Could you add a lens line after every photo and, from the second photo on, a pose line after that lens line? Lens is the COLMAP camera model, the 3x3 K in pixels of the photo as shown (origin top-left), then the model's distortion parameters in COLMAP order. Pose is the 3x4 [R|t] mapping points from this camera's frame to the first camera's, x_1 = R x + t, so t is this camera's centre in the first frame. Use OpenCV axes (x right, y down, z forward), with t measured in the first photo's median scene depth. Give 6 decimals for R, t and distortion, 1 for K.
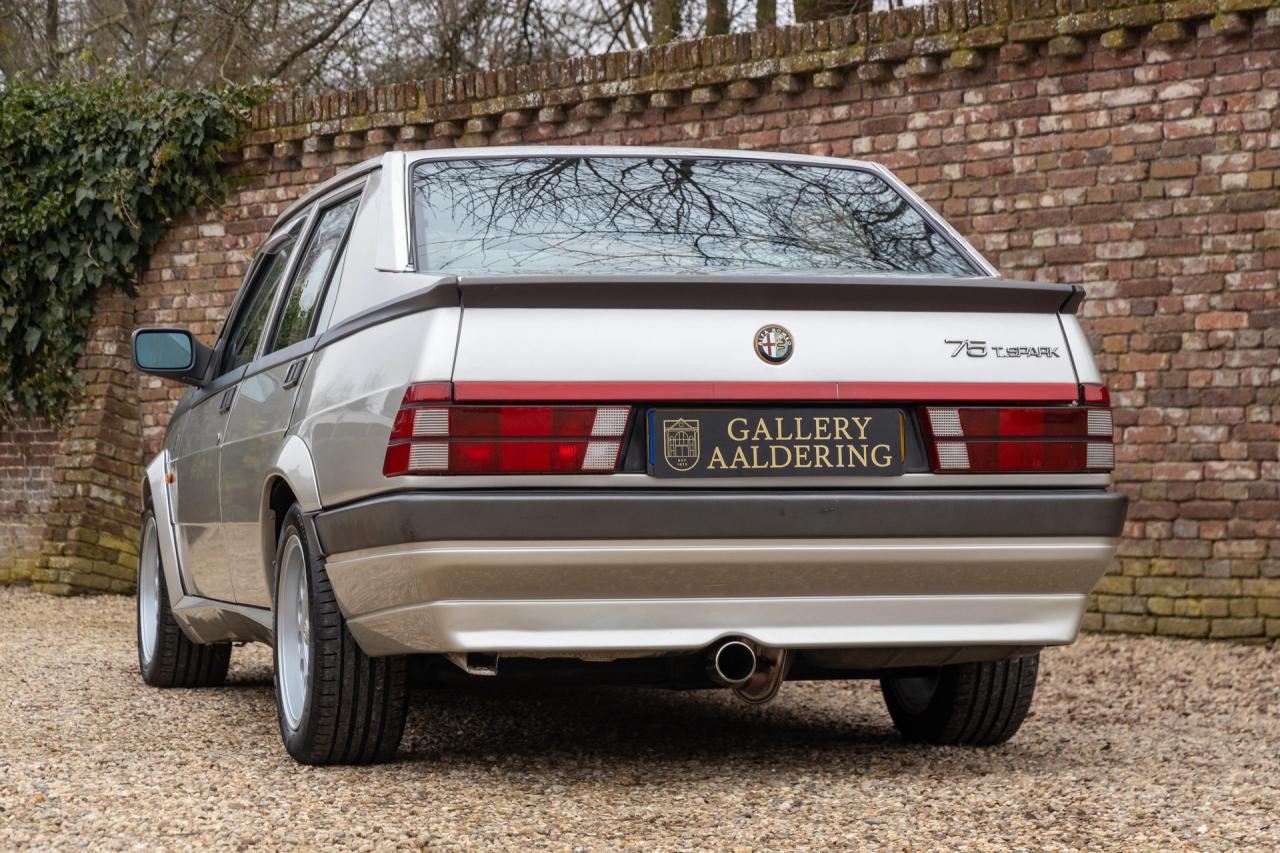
lens RADIAL K [[3666.0, 0, 348.7], [0, 3666.0, 428.1], [0, 0, 1]] dist [0.150641, -0.848527]
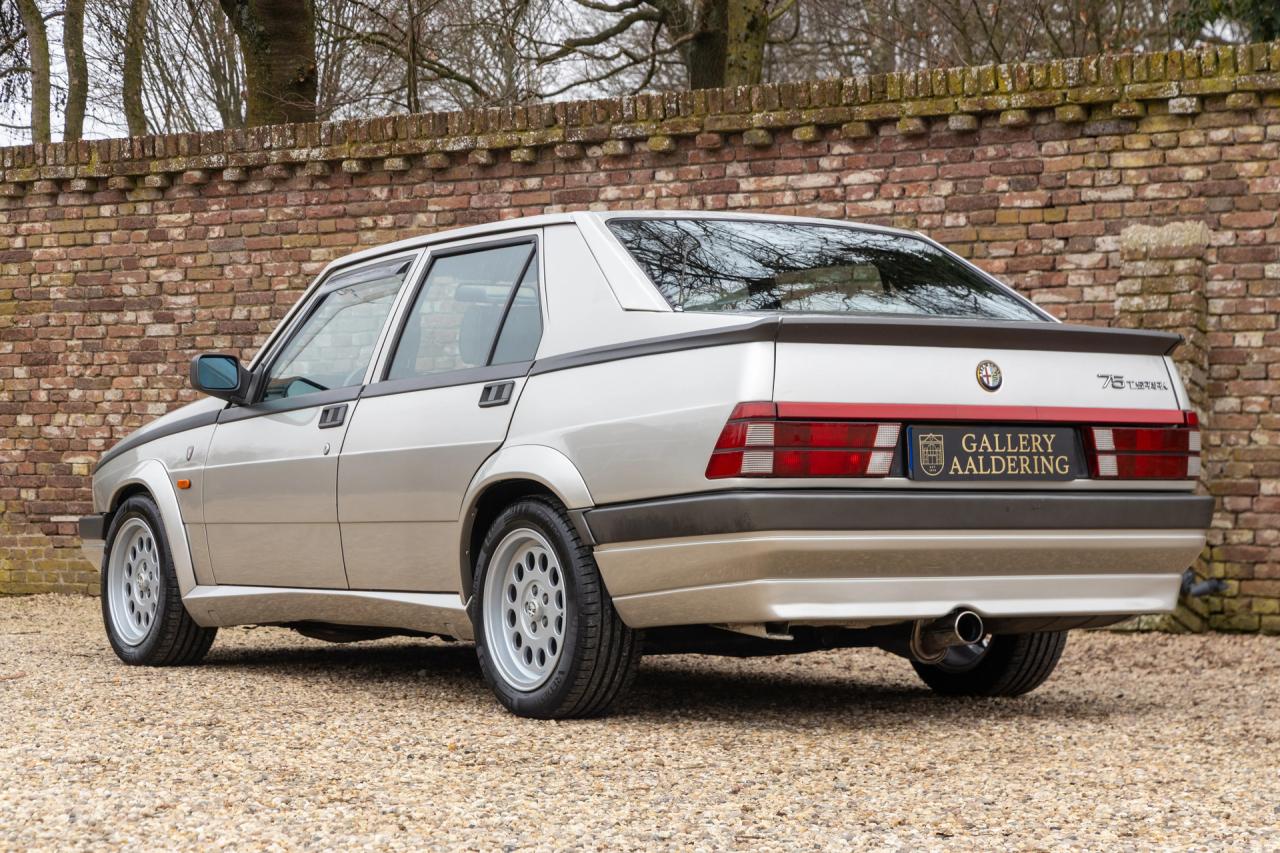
lens RADIAL K [[3361.8, 0, 444.9], [0, 3361.8, 408.8], [0, 0, 1]] dist [0.034562, 0.039718]
pose [[0.947341, 0.014523, 0.319898, -0.264548], [-0.009763, 0.999817, -0.016480, 0.005757], [-0.320079, 0.012489, 0.947309, -0.021509]]
